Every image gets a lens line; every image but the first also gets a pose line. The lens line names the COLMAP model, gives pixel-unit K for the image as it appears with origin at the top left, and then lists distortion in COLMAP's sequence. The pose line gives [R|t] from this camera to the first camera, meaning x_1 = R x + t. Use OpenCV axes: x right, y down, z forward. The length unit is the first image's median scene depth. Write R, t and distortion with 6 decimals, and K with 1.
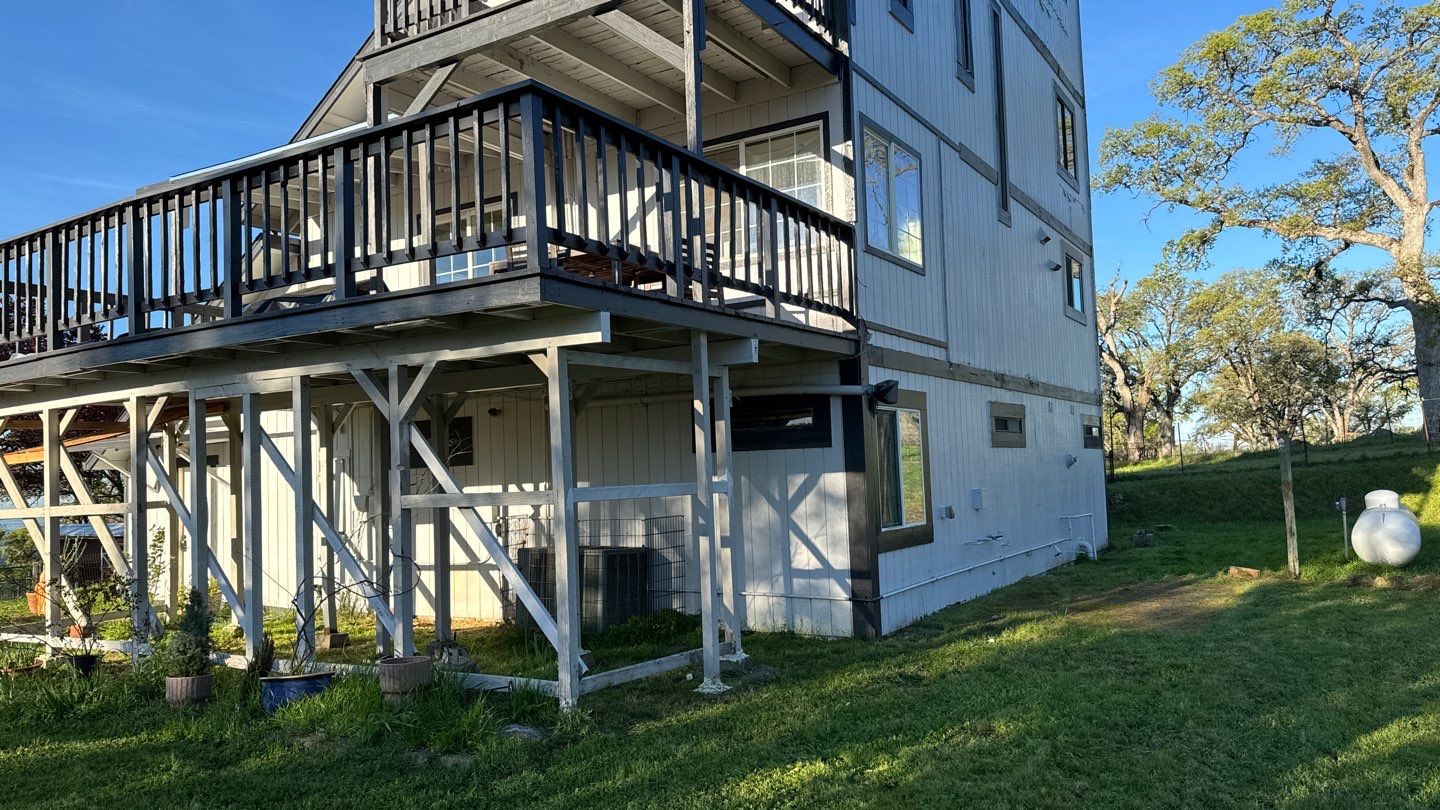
lens RADIAL K [[989.2, 0, 731.0], [0, 989.2, 406.0], [0, 0, 1]] dist [0.074783, -0.103021]
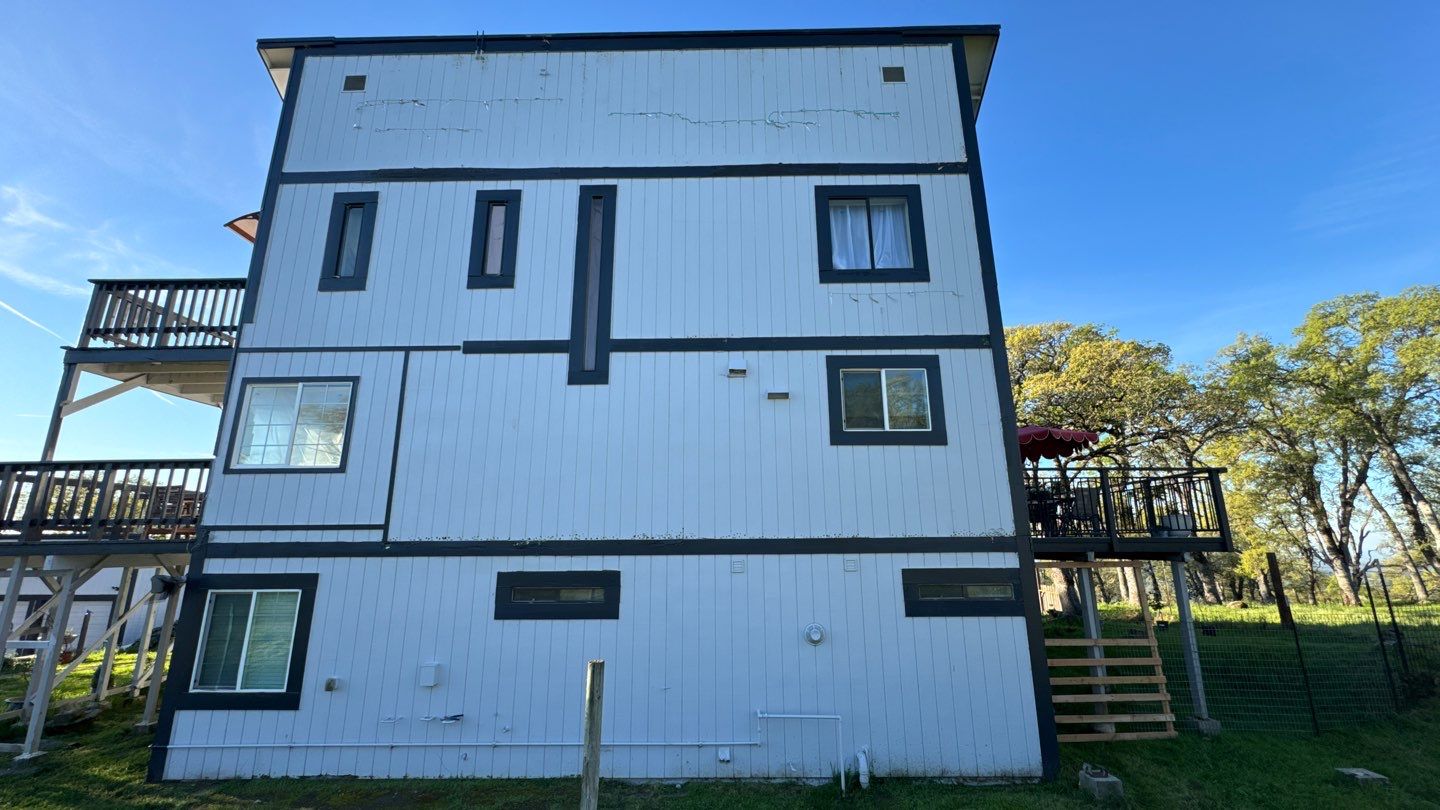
lens RADIAL K [[562.2, 0, 738.0], [0, 562.2, 431.3], [0, 0, 1]] dist [-0.005858, 0.000610]
pose [[0.514872, -0.166105, -0.841021, 0.888420], [0.046595, 0.985021, -0.166020, -0.039834], [0.856000, 0.046292, 0.514899, 0.914454]]
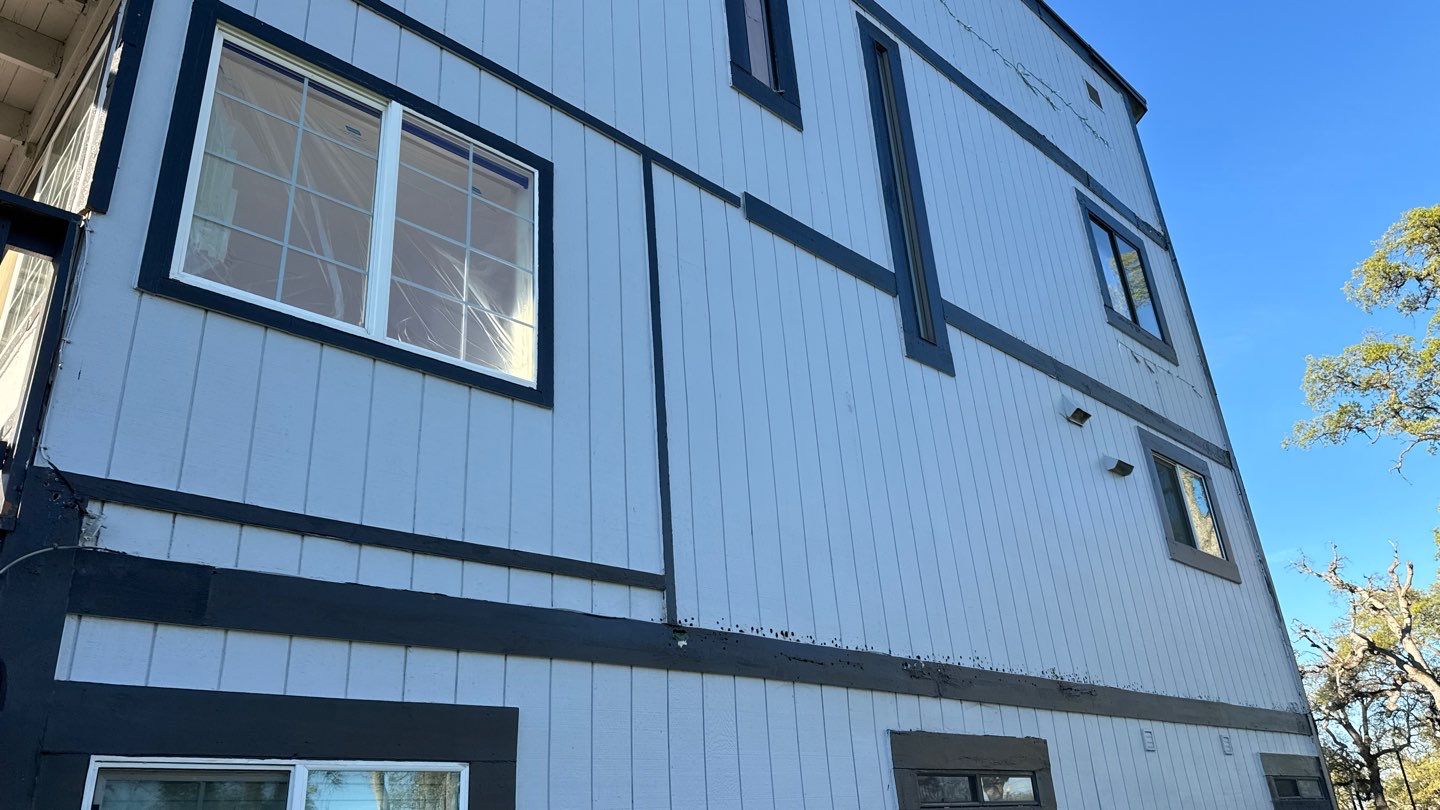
lens RADIAL K [[989.2, 0, 734.9], [0, 989.2, 417.4], [0, 0, 1]] dist [0.074783, -0.103021]
pose [[0.966912, -0.133316, -0.217504, 0.309211], [0.051859, 0.937503, -0.344090, 0.012741], [0.249784, 0.321425, 0.913397, 0.562360]]
